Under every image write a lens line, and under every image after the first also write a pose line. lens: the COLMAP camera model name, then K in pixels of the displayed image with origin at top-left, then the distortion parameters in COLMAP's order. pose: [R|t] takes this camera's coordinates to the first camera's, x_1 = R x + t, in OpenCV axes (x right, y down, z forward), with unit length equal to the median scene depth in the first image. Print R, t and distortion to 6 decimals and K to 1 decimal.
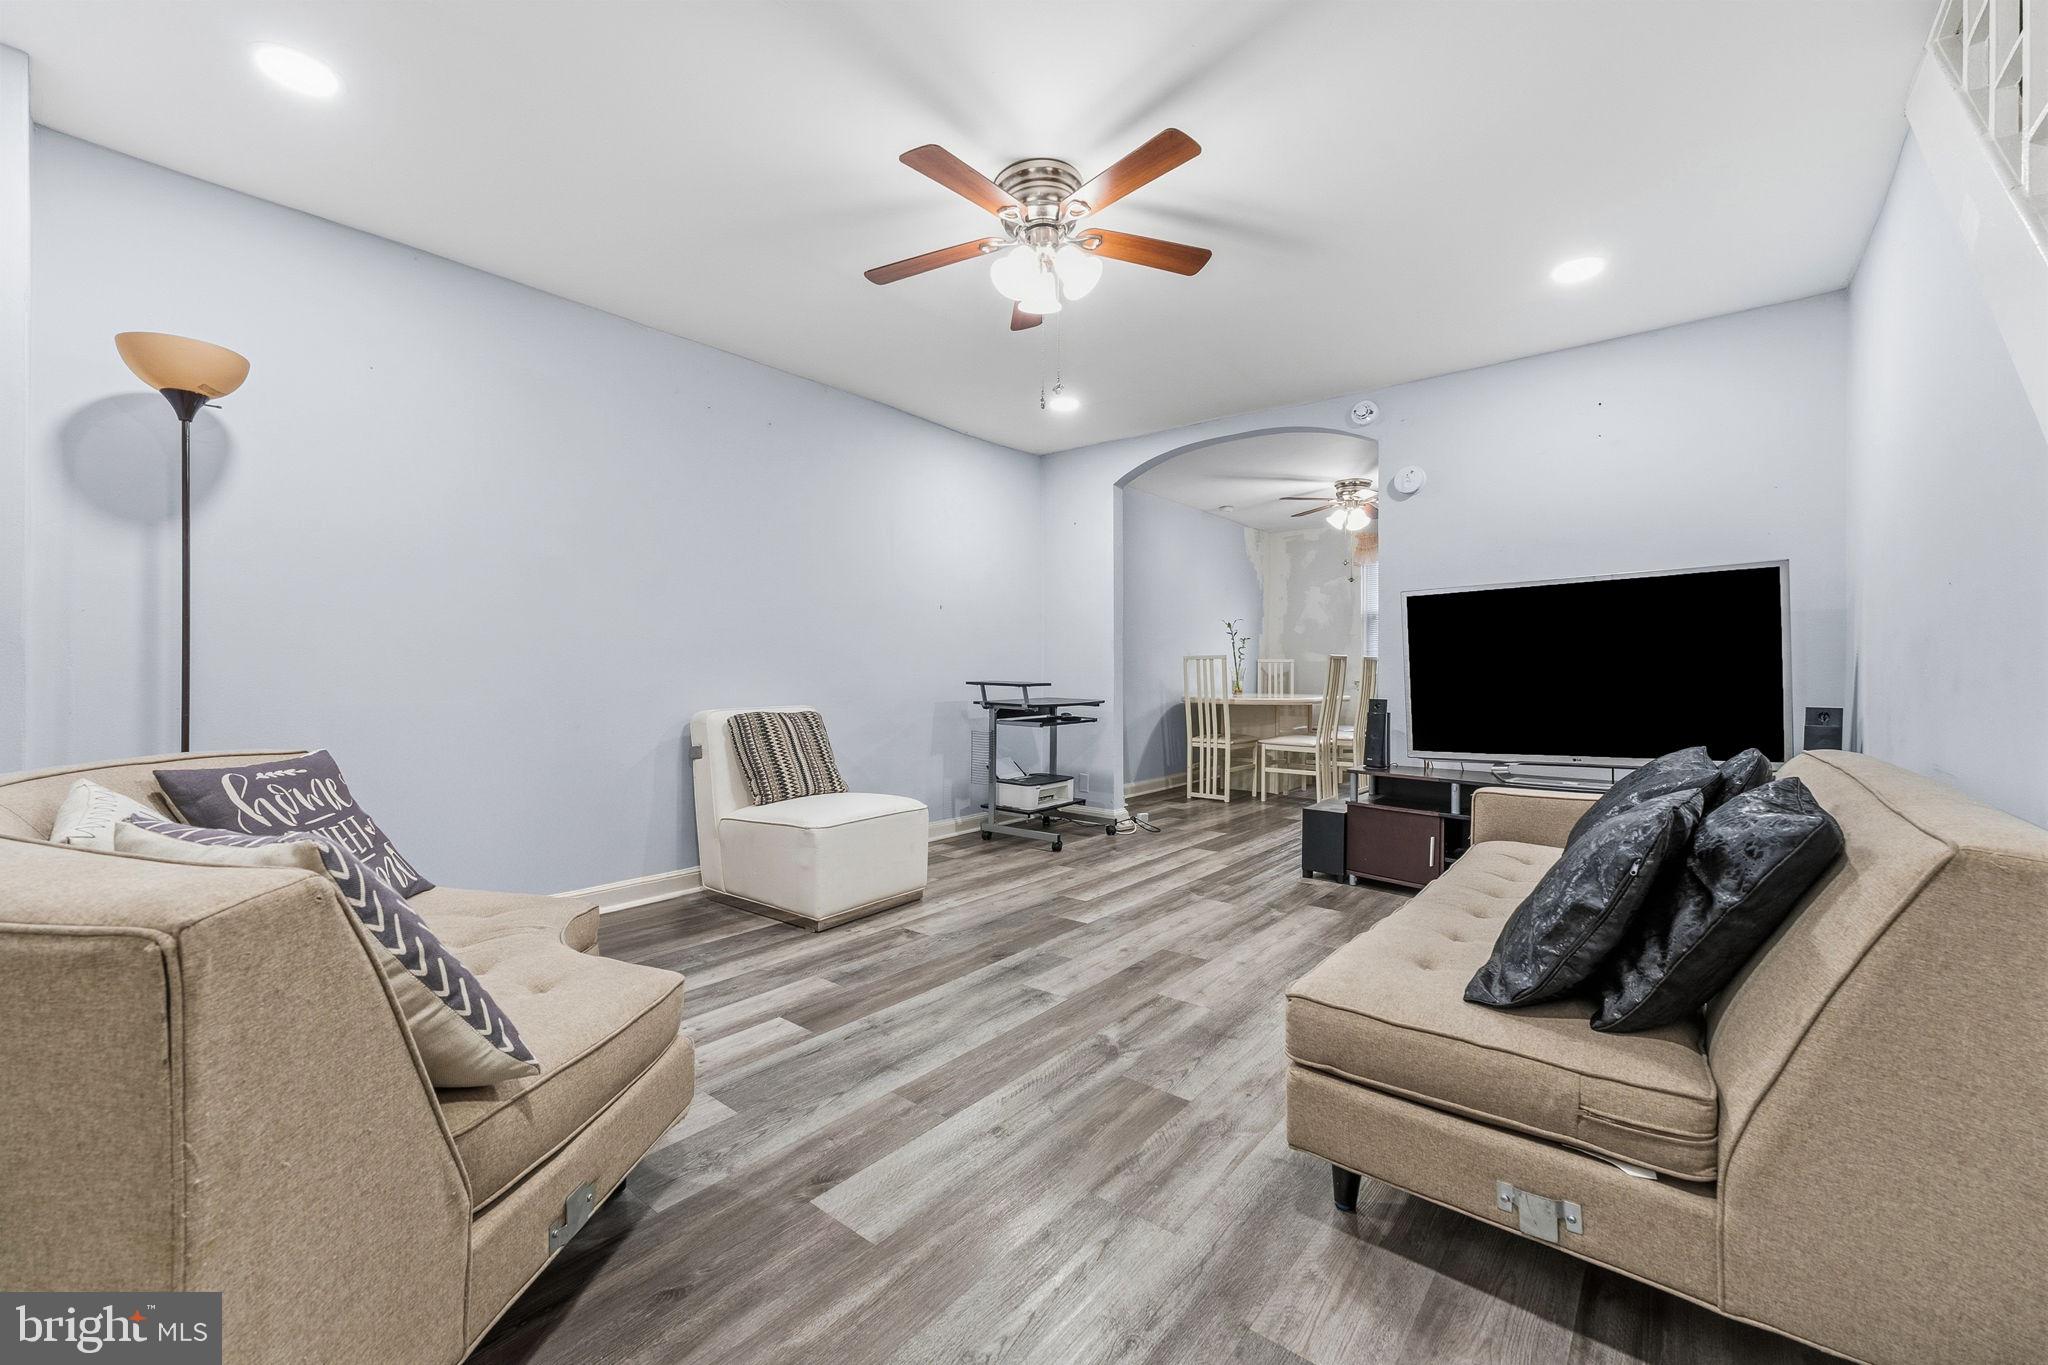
lens RADIAL K [[812.9, 0, 1022.7], [0, 812.9, 678.8], [0, 0, 1]] dist [-0.001928, 0.000084]
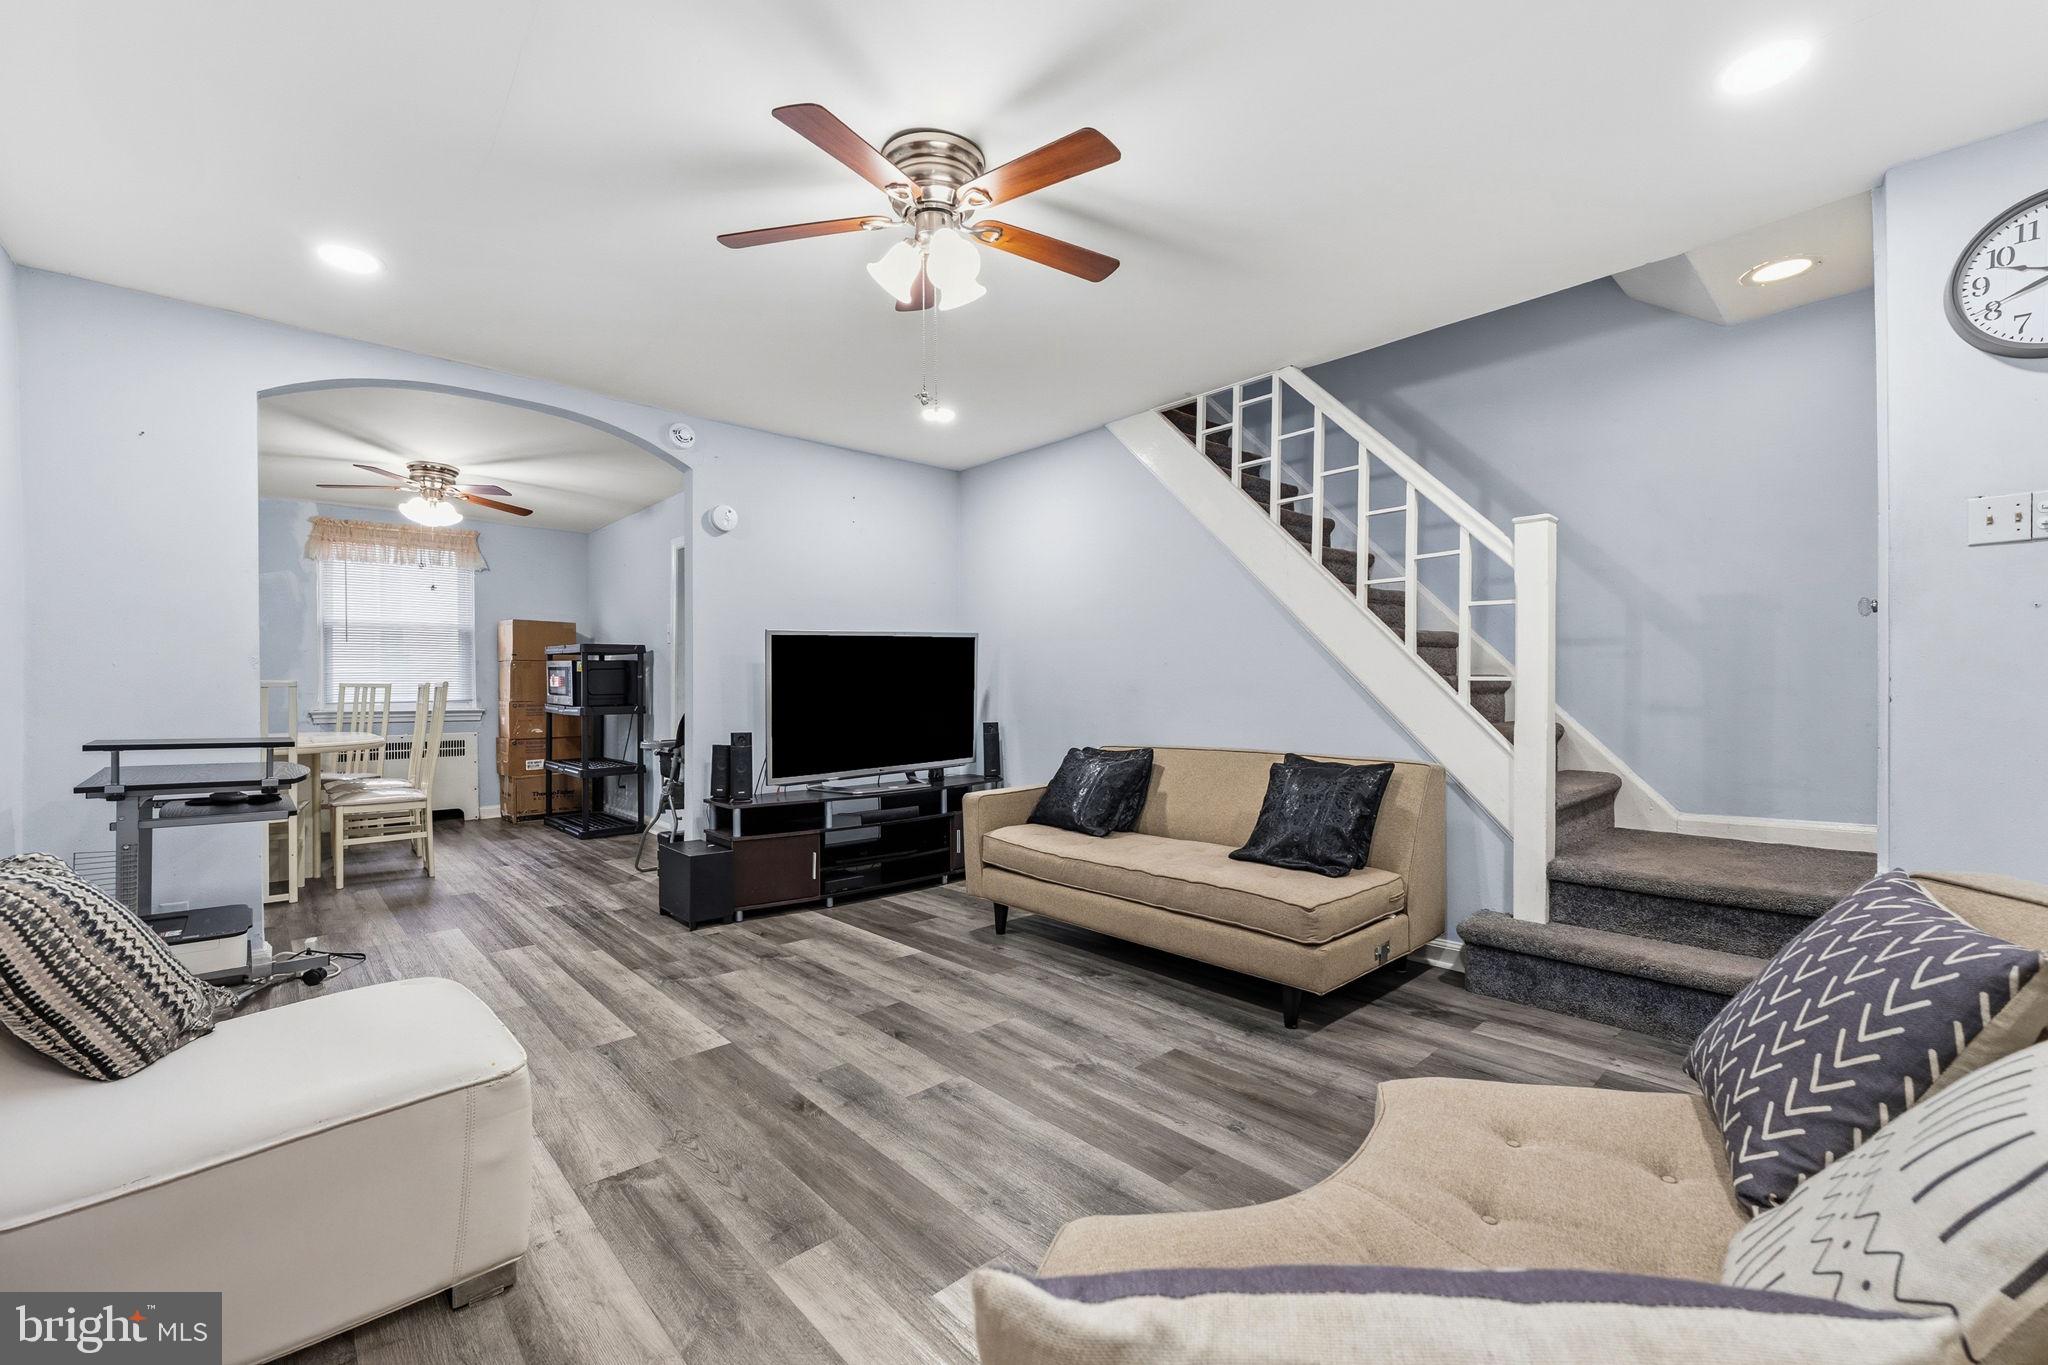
lens RADIAL K [[853.5, 0, 1012.1], [0, 853.5, 702.3], [0, 0, 1]] dist [-0.000571, 0.000020]
pose [[0.144023, -0.019334, 0.989385, -0.710146], [0.014070, 0.999748, 0.017489, -0.032377], [-0.989474, 0.011402, 0.144258, 0.651710]]
